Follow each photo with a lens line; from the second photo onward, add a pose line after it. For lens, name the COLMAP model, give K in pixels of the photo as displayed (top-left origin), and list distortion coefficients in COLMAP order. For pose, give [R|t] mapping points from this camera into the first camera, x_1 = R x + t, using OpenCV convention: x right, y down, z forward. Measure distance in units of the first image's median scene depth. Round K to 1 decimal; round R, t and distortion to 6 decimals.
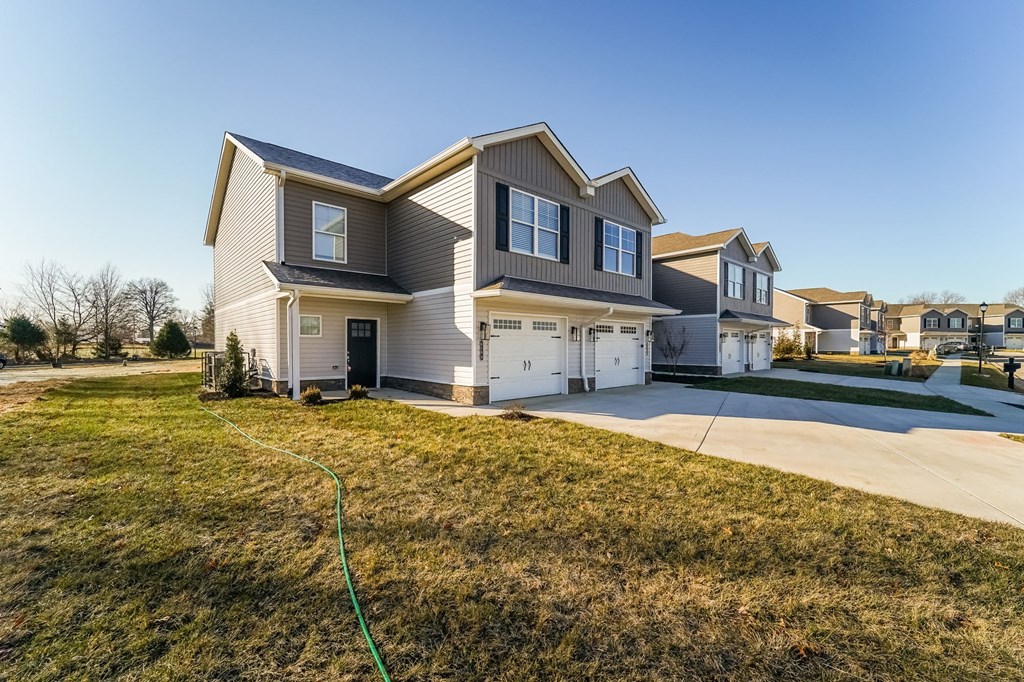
lens RADIAL K [[430.1, 0, 512.0], [0, 430.1, 341.0], [0, 0, 1]] dist [0.000111, -0.000011]
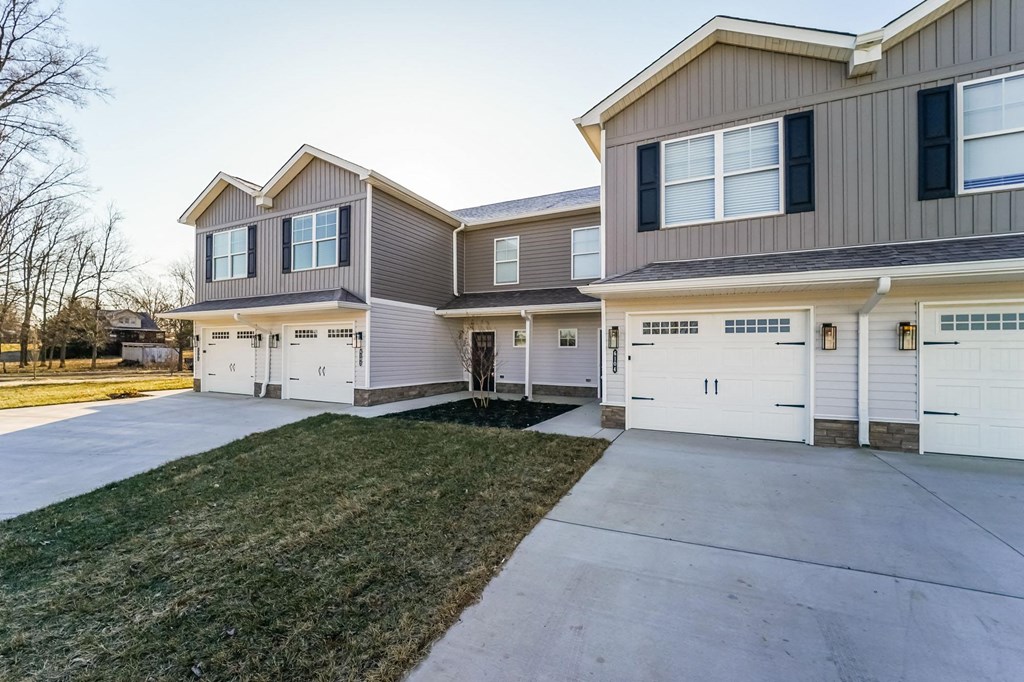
lens RADIAL K [[411.2, 0, 514.4], [0, 411.2, 347.5], [0, 0, 1]] dist [-0.000462, -0.000174]
pose [[0.378294, -0.013555, -0.925586, 0.573867], [-0.000512, 0.999890, -0.014853, 0.006339], [0.925685, 0.006092, 0.378245, 0.525177]]
